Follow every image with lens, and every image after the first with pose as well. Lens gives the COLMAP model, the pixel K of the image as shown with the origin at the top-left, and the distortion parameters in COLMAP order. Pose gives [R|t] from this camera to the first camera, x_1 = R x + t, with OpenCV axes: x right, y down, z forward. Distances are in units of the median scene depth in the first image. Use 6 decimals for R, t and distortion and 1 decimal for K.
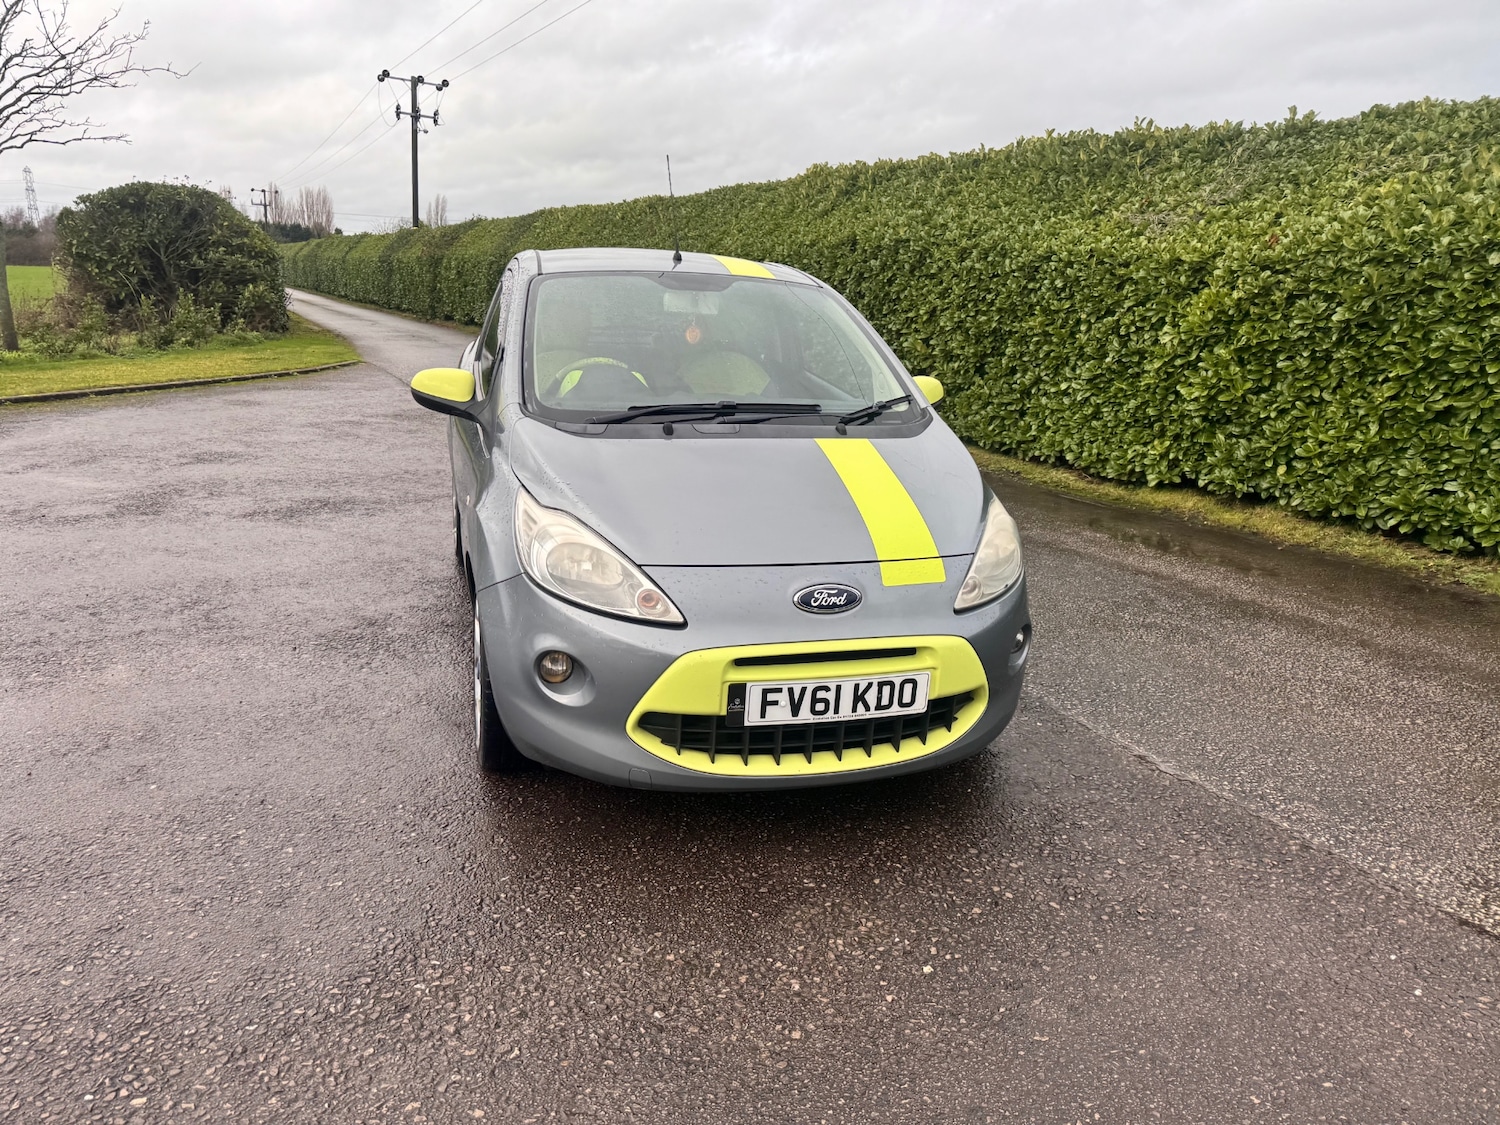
lens RADIAL K [[1030.4, 0, 740.9], [0, 1030.4, 562.8], [0, 0, 1]] dist [0.038081, -0.042069]
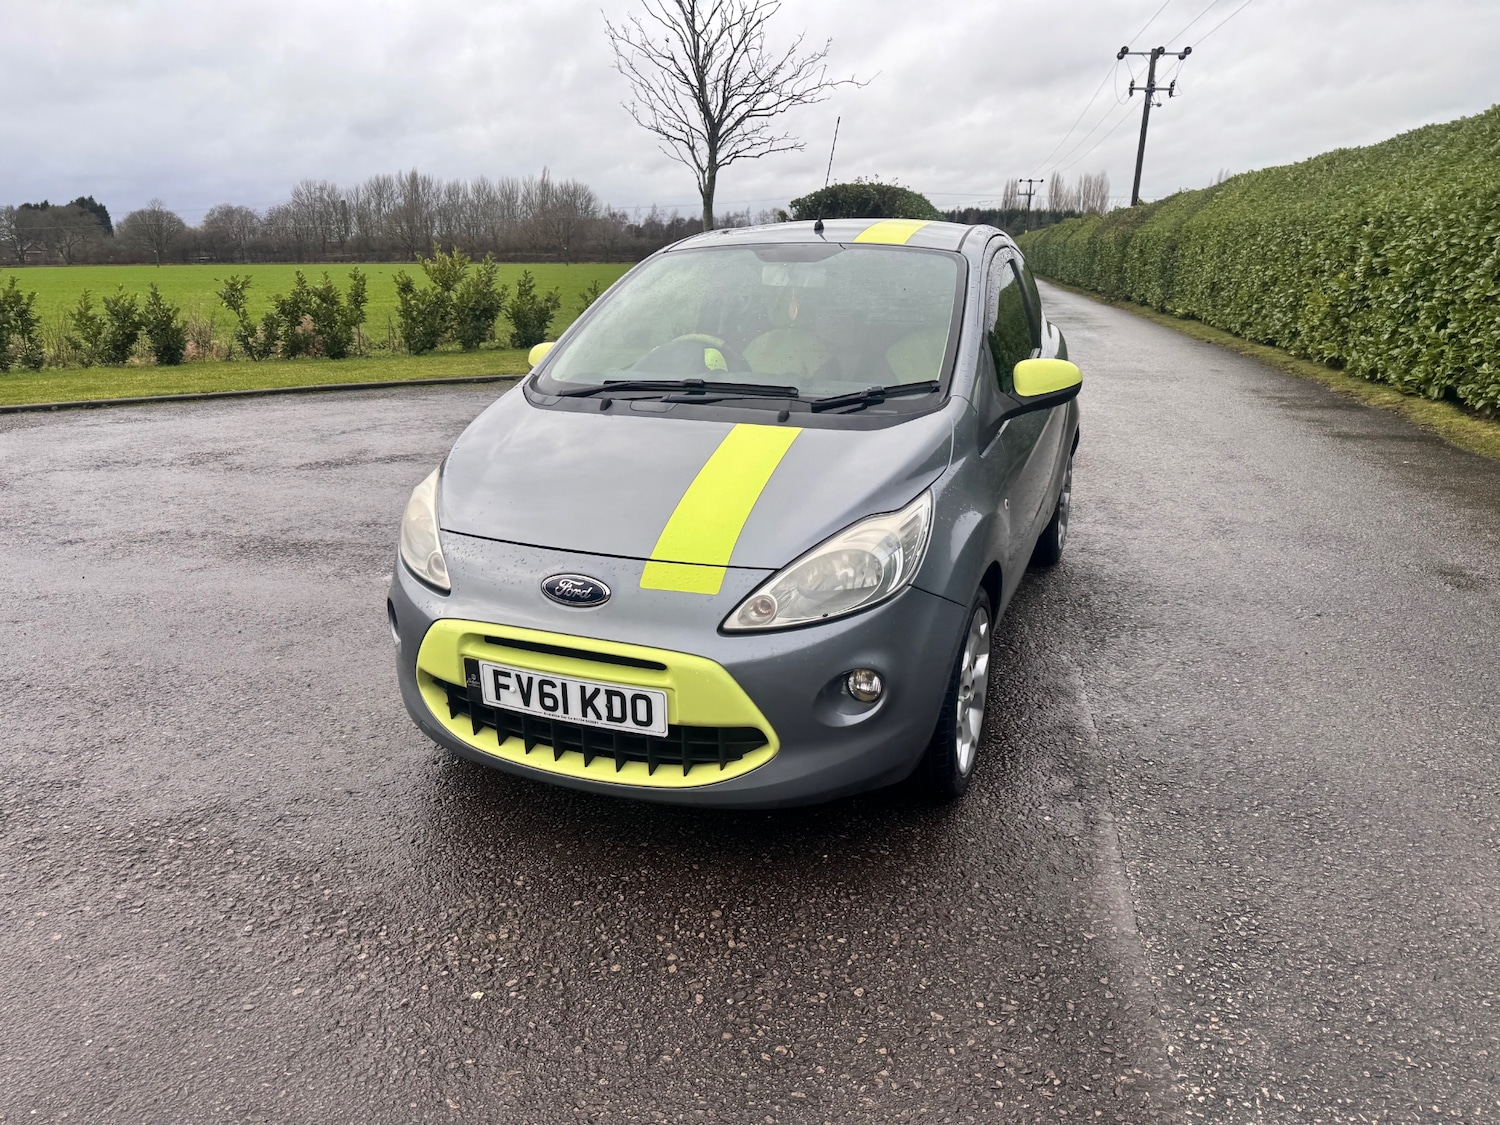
lens RADIAL K [[1038.2, 0, 747.1], [0, 1038.2, 557.5], [0, 0, 1]] dist [0.032858, -0.035066]
pose [[0.788016, 0.136112, -0.600420, 0.293690], [-0.130541, 0.990020, 0.053104, -0.024827], [0.601656, 0.036533, 0.797920, 0.130886]]
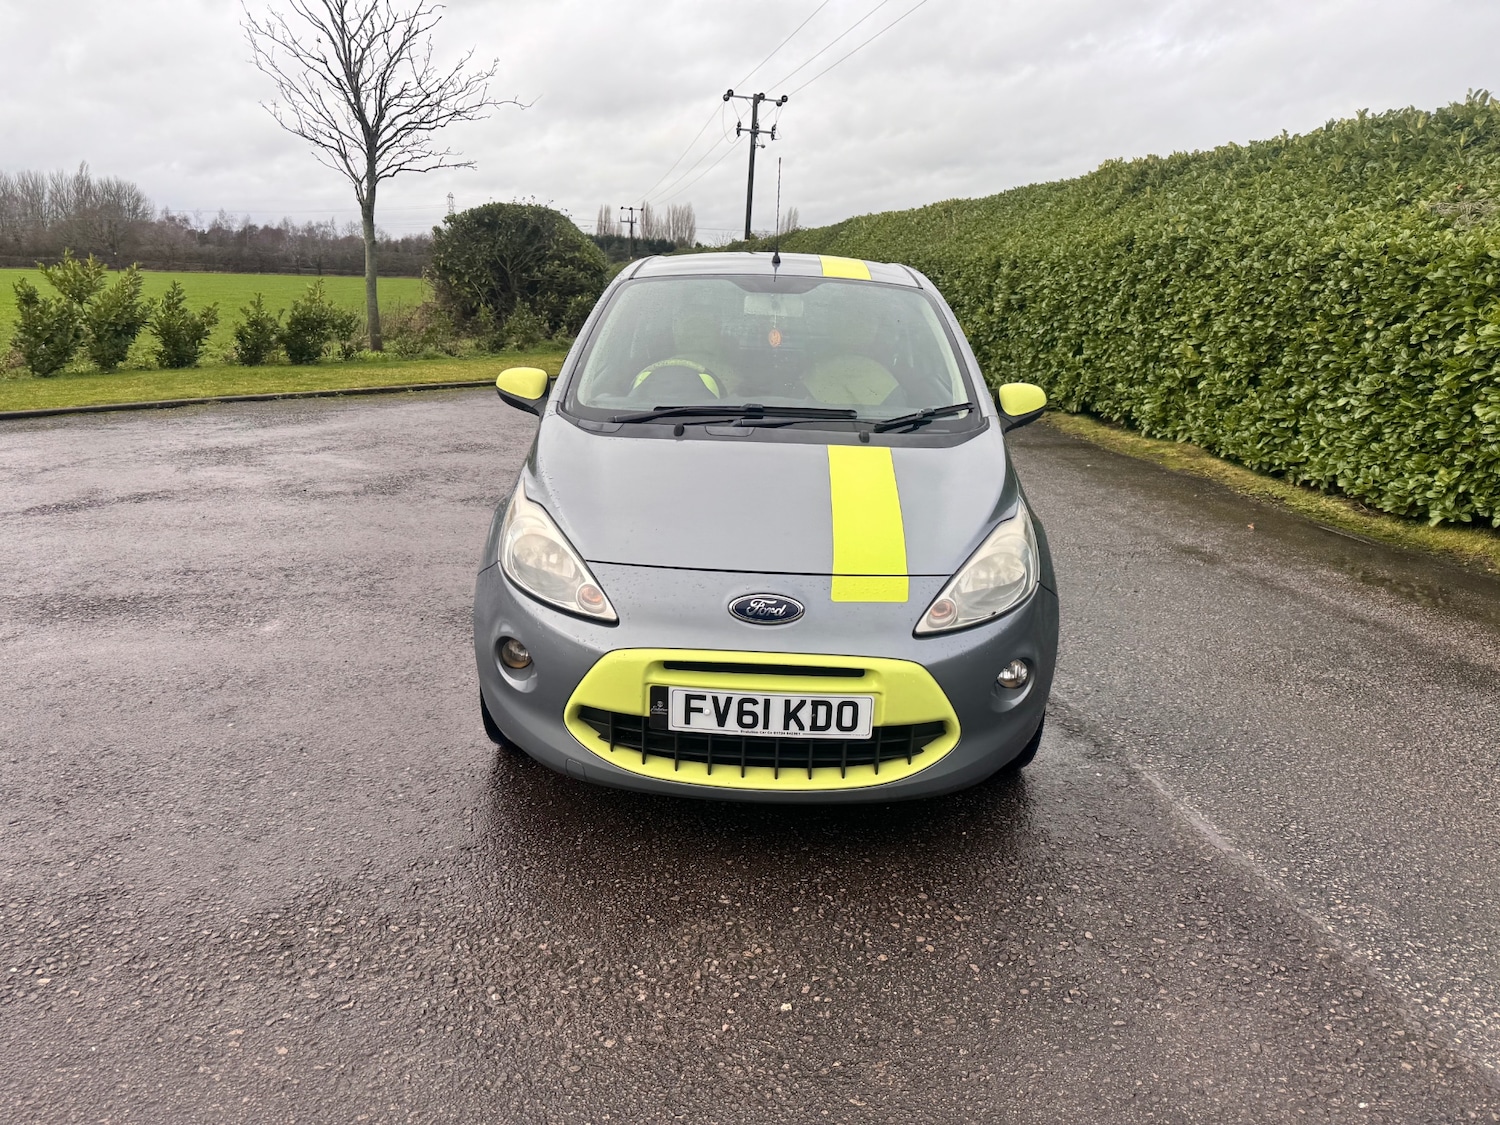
lens RADIAL K [[1038.2, 0, 747.1], [0, 1038.2, 557.5], [0, 0, 1]] dist [0.032858, -0.035066]
pose [[0.953824, 0.068560, -0.292436, 0.133266], [-0.072269, 0.997383, -0.001886, -0.003926], [0.291541, 0.022933, 0.956283, 0.024094]]
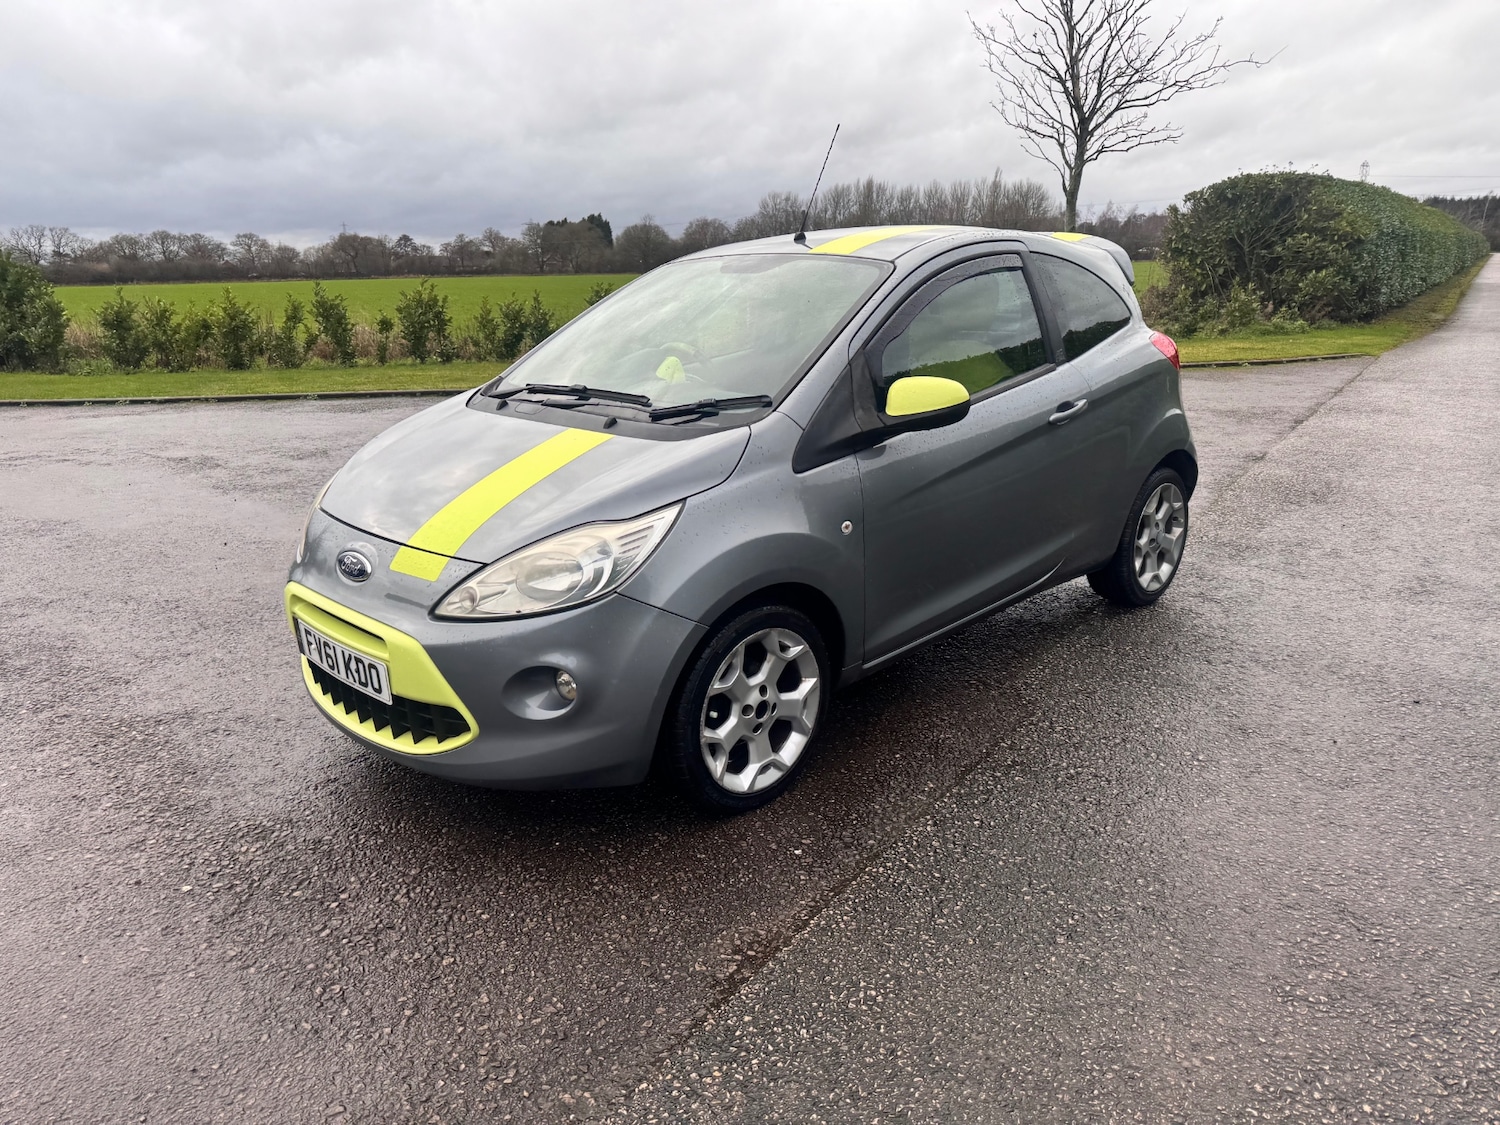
lens RADIAL K [[1038.2, 0, 747.1], [0, 1038.2, 557.5], [0, 0, 1]] dist [0.032858, -0.035066]
pose [[0.489743, 0.196306, -0.849480, 0.456549], [-0.193242, 0.974530, 0.113796, -0.067047], [0.850182, 0.108424, 0.515204, 0.302231]]
